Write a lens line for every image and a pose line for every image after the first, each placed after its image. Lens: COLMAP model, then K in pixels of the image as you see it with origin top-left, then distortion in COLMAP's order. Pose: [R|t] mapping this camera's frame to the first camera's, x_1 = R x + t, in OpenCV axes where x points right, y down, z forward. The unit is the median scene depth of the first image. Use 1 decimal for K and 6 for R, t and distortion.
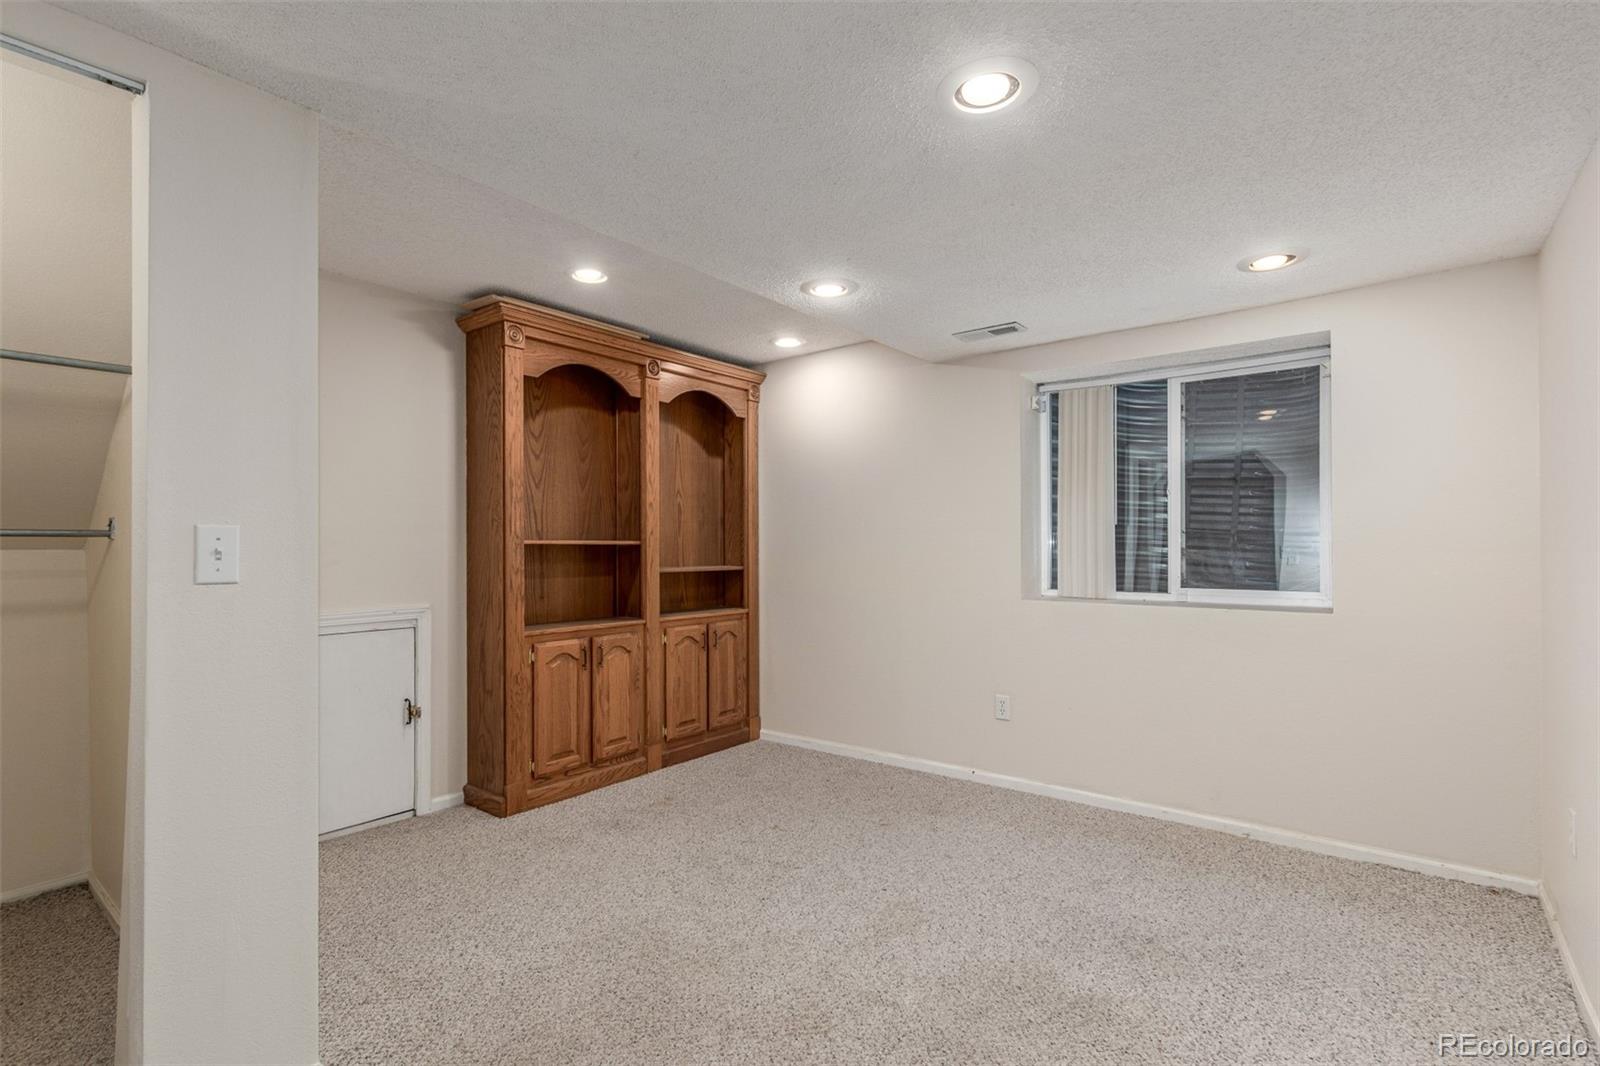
lens RADIAL K [[740.1, 0, 794.8], [0, 740.1, 541.0], [0, 0, 1]] dist [0.011194, -0.004773]
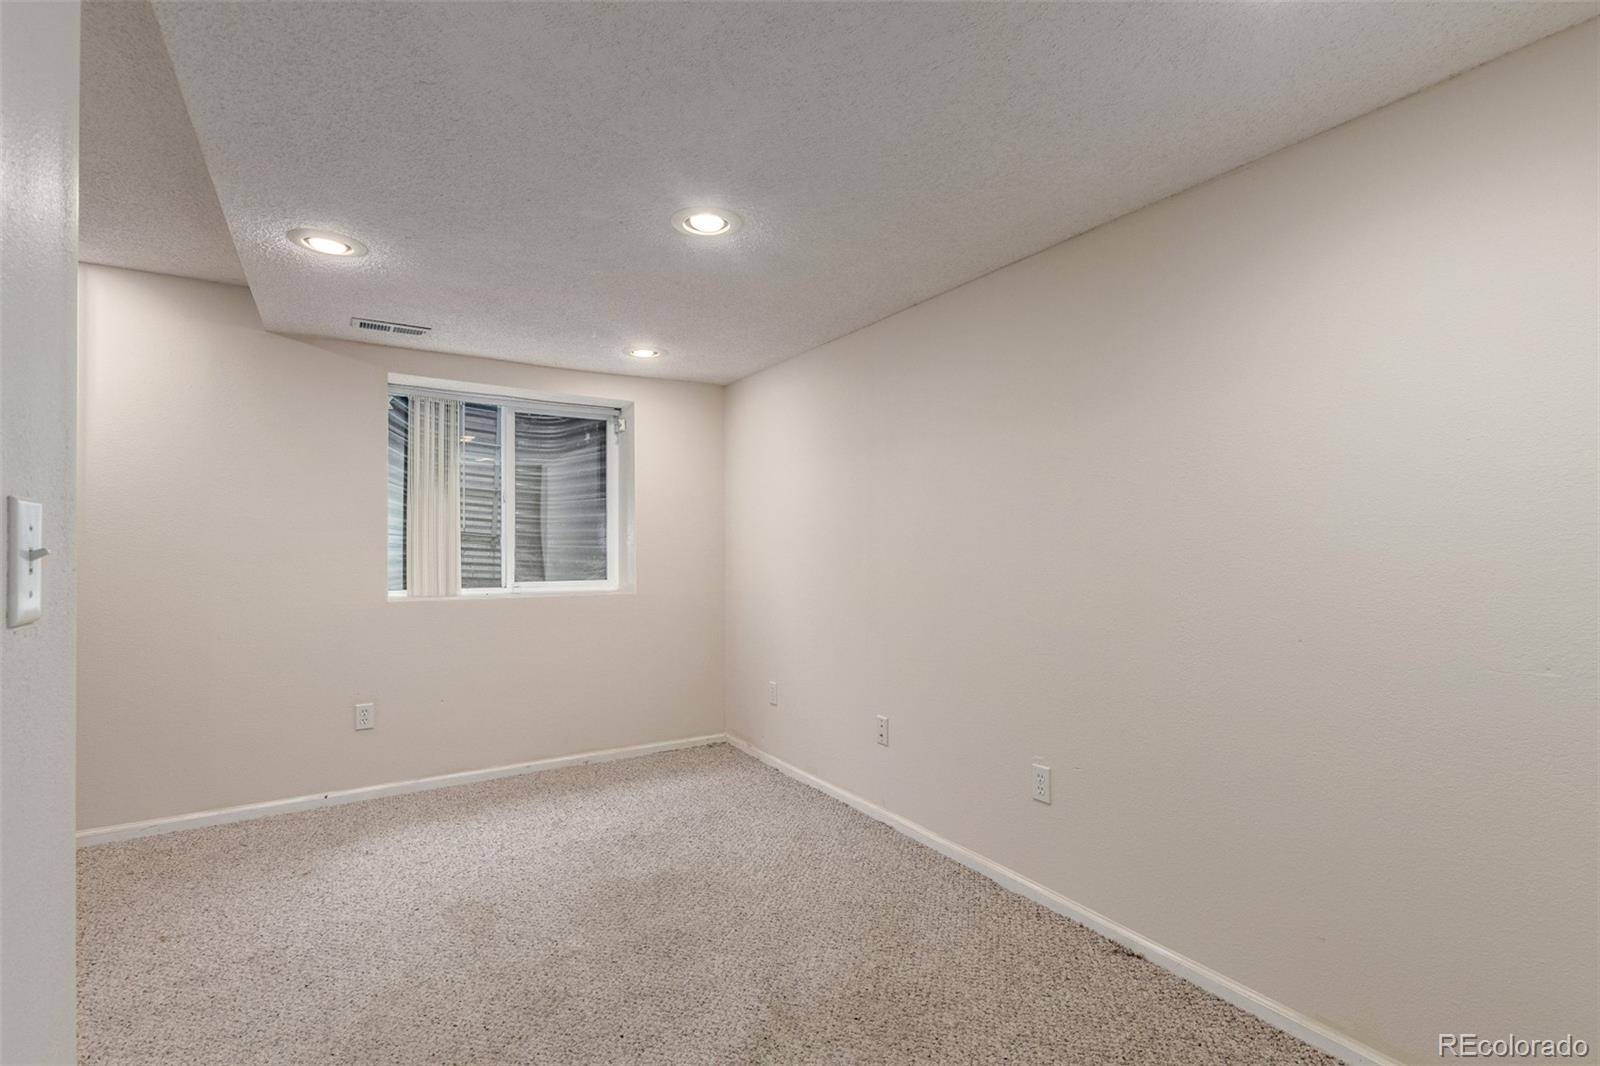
lens RADIAL K [[740.1, 0, 787.7], [0, 740.1, 537.3], [0, 0, 1]] dist [0.011194, -0.004773]
pose [[0.355160, 0.009220, 0.934760, -0.483165], [-0.005948, 0.999953, -0.007602, -0.003272], [-0.934787, -0.002860, 0.355198, 0.171247]]
